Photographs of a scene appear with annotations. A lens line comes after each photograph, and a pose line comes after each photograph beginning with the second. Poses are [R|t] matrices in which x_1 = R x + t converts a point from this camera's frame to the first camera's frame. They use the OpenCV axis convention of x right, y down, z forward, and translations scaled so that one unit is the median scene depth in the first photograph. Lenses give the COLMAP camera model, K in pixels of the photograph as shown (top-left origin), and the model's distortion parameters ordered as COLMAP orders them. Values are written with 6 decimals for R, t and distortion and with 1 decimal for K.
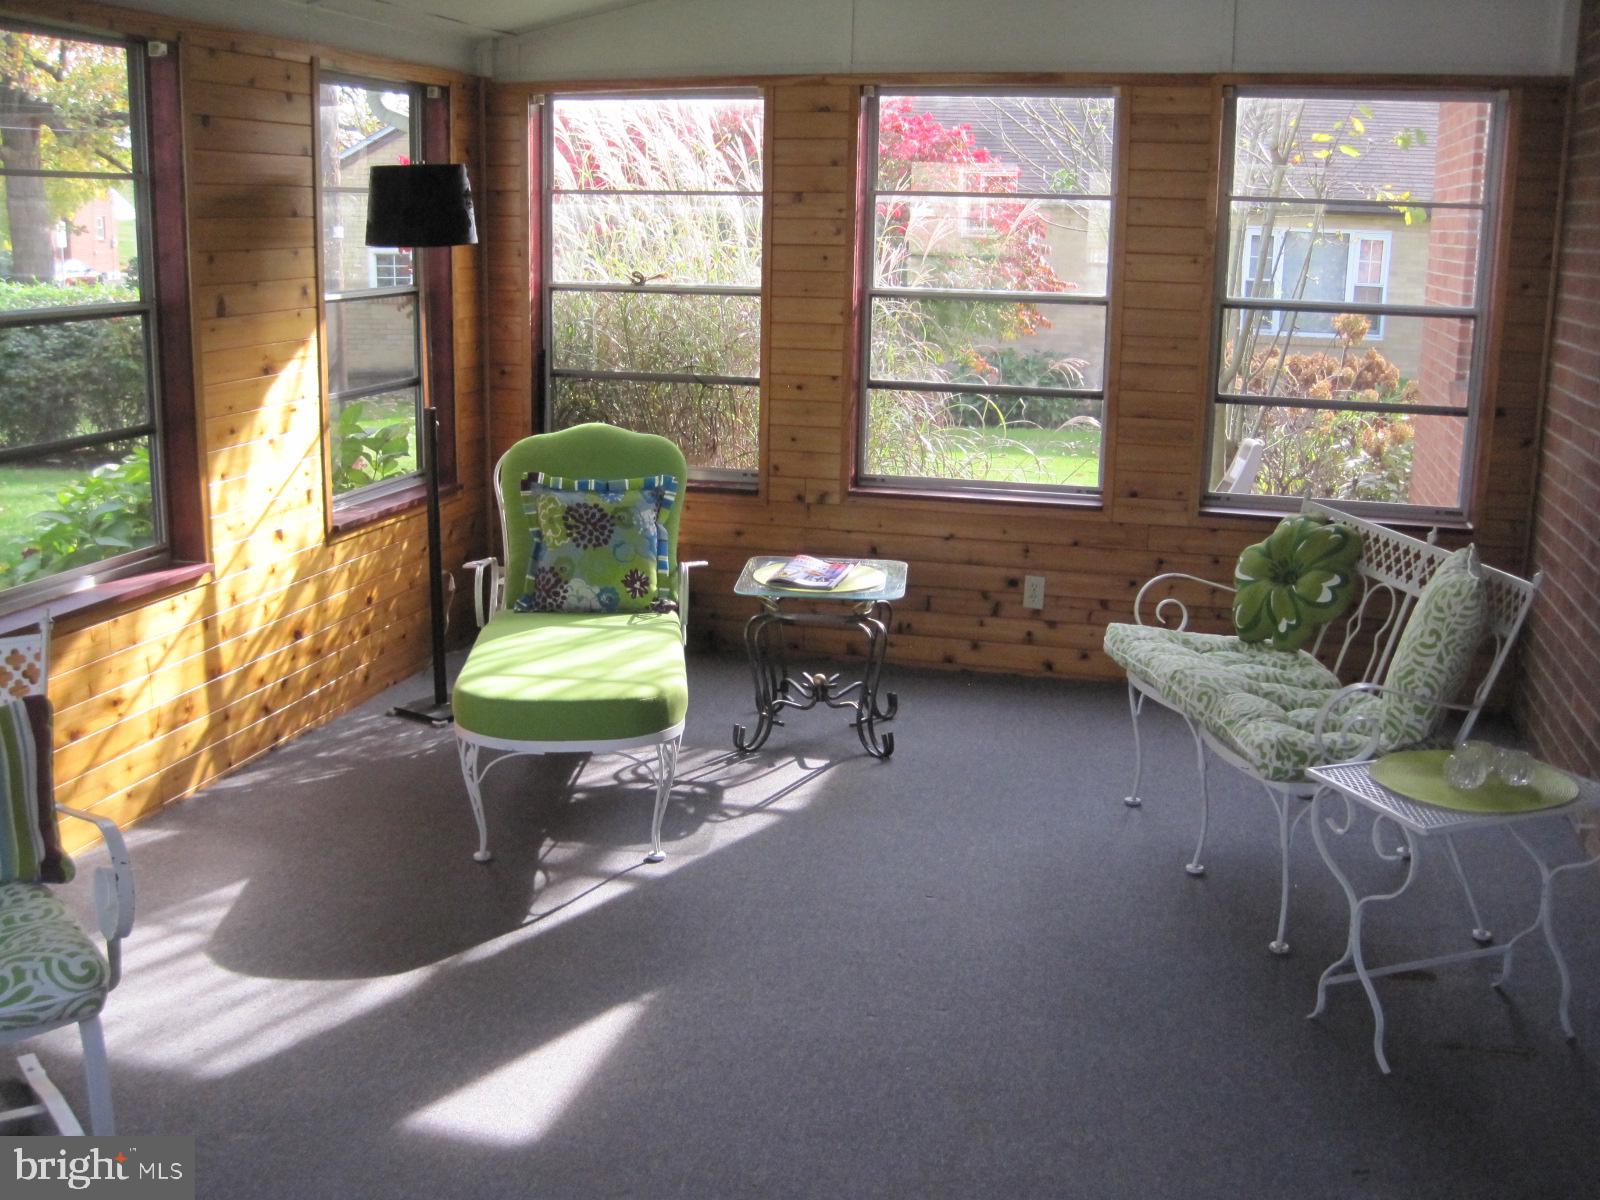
lens RADIAL K [[1630.8, 0, 800.0], [0, 1630.8, 600.0], [0, 0, 1]] dist [-0.182197, 0.150829]
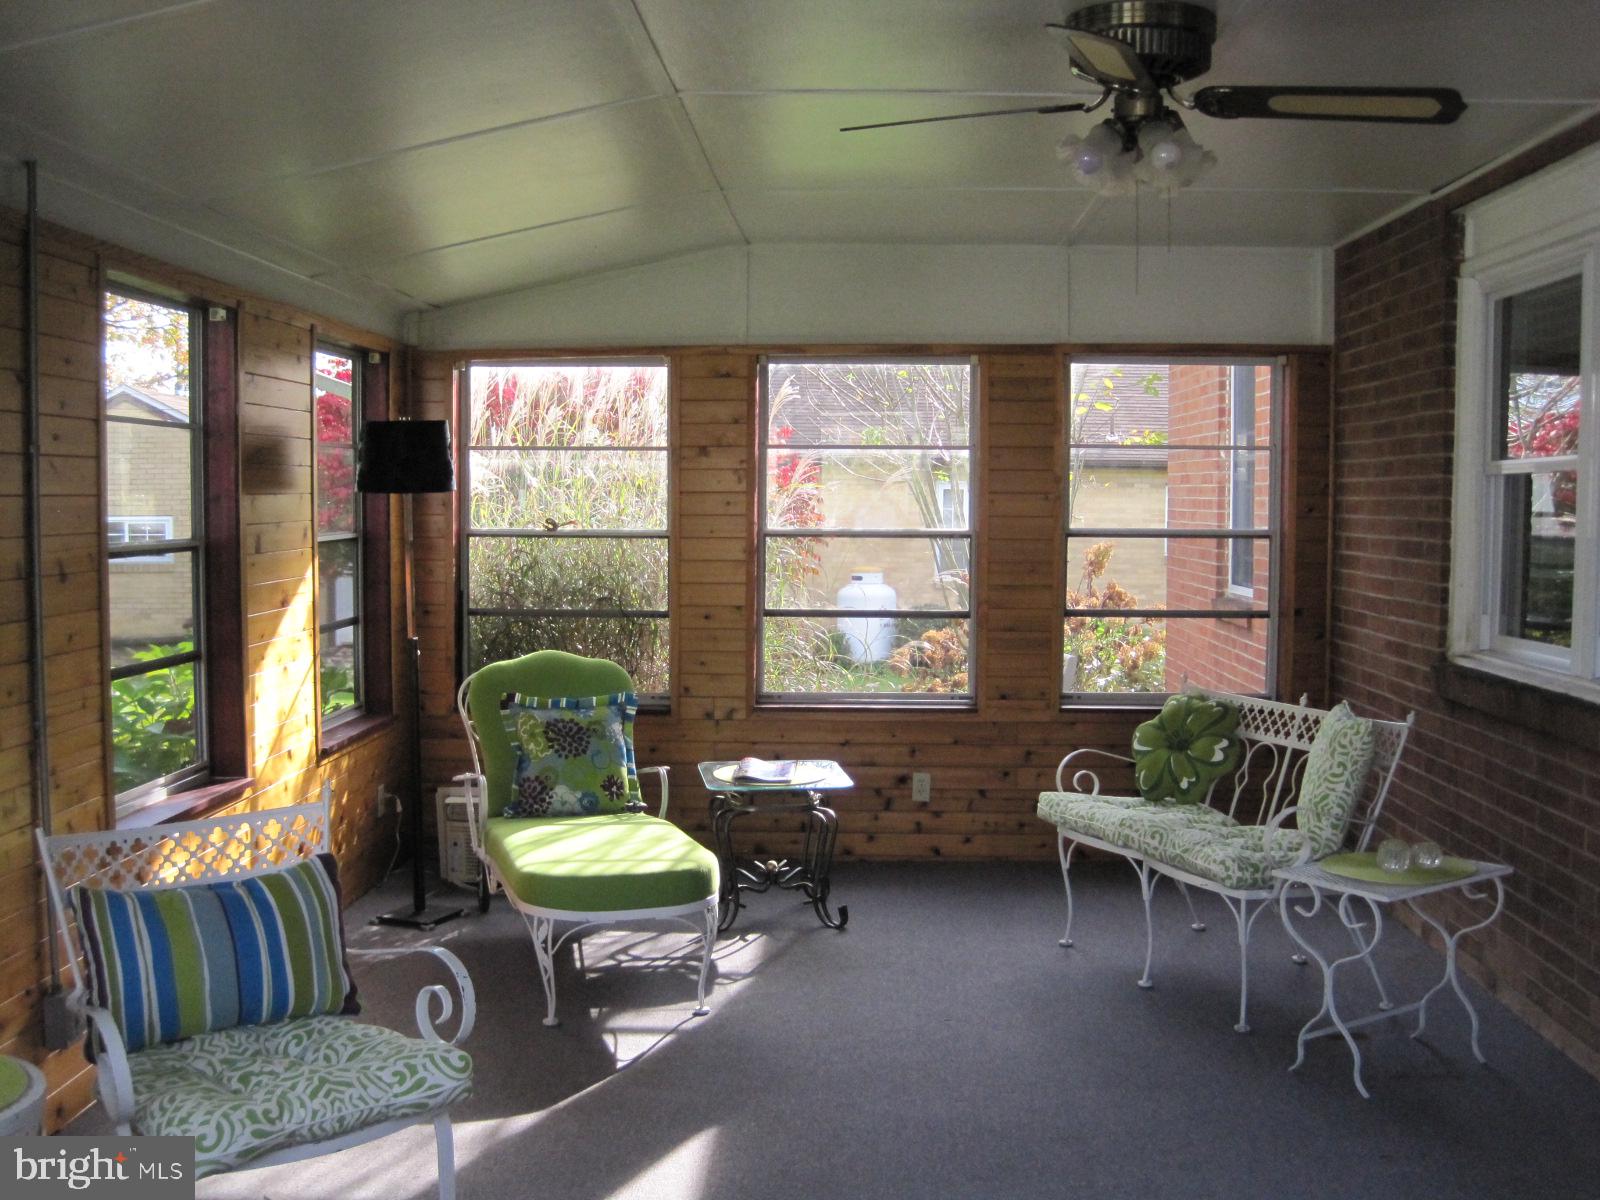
lens RADIAL K [[1638.0, 0, 800.0], [0, 1638.0, 600.0], [0, 0, 1]] dist [-0.149084, 0.024024]
pose [[0.975744, -0.026203, 0.217343, -0.216316], [0.060931, 0.986087, -0.154663, 0.044271], [-0.210266, 0.164154, 0.963764, -0.134260]]
